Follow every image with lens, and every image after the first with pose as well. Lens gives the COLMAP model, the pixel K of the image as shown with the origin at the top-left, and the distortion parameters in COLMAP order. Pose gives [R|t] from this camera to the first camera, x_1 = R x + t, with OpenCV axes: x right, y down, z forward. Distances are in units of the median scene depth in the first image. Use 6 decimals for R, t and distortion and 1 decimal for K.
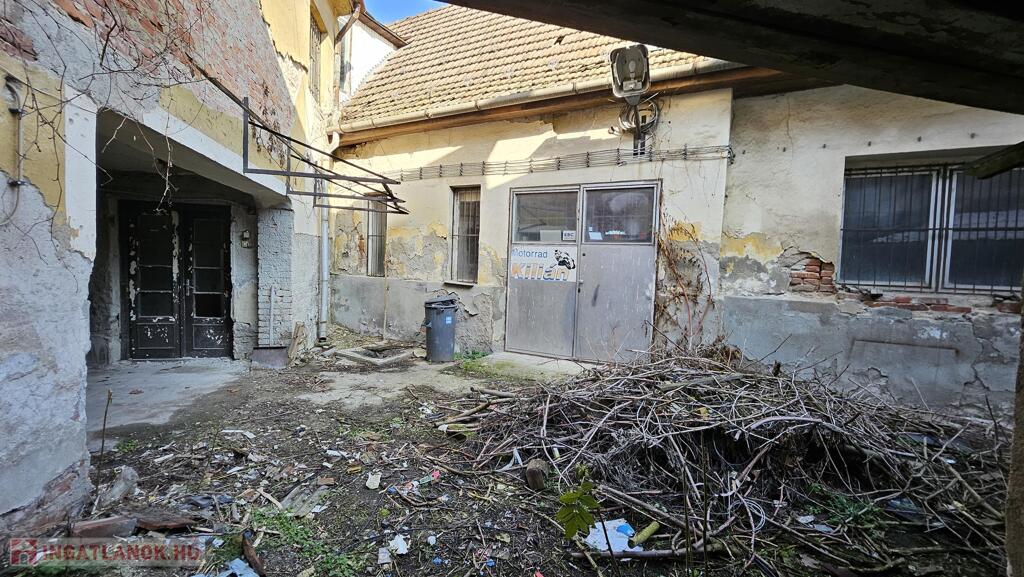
lens RADIAL K [[410.9, 0, 519.4], [0, 410.9, 284.8], [0, 0, 1]] dist [-0.004273, 0.000087]
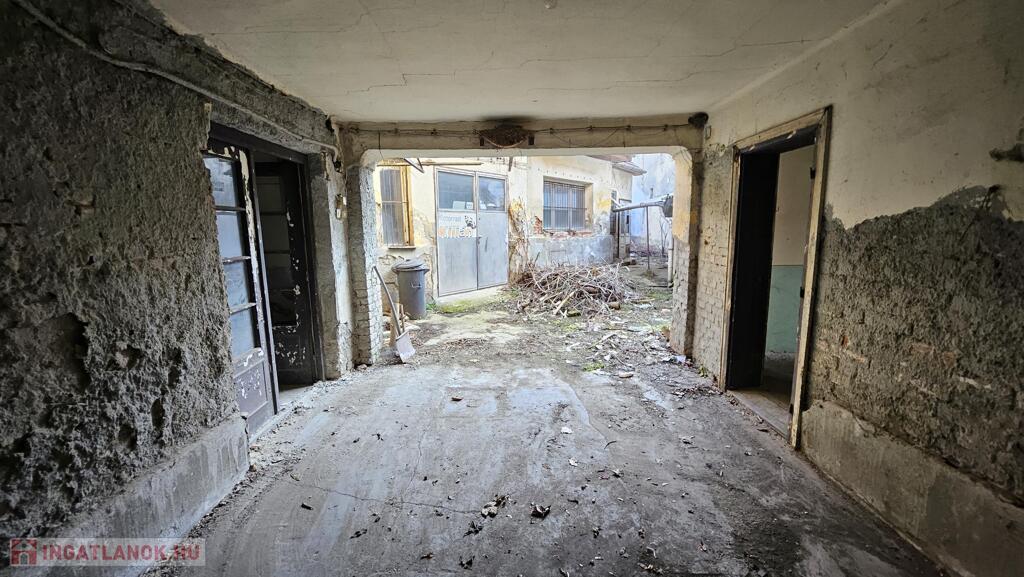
lens RADIAL K [[410.9, 0, 518.3], [0, 410.9, 288.8], [0, 0, 1]] dist [-0.004273, 0.000087]
pose [[0.185872, -0.184015, 0.965189, -1.368794], [0.065803, 0.982433, 0.174631, -0.076544], [-0.980368, 0.031053, 0.194715, 0.585242]]
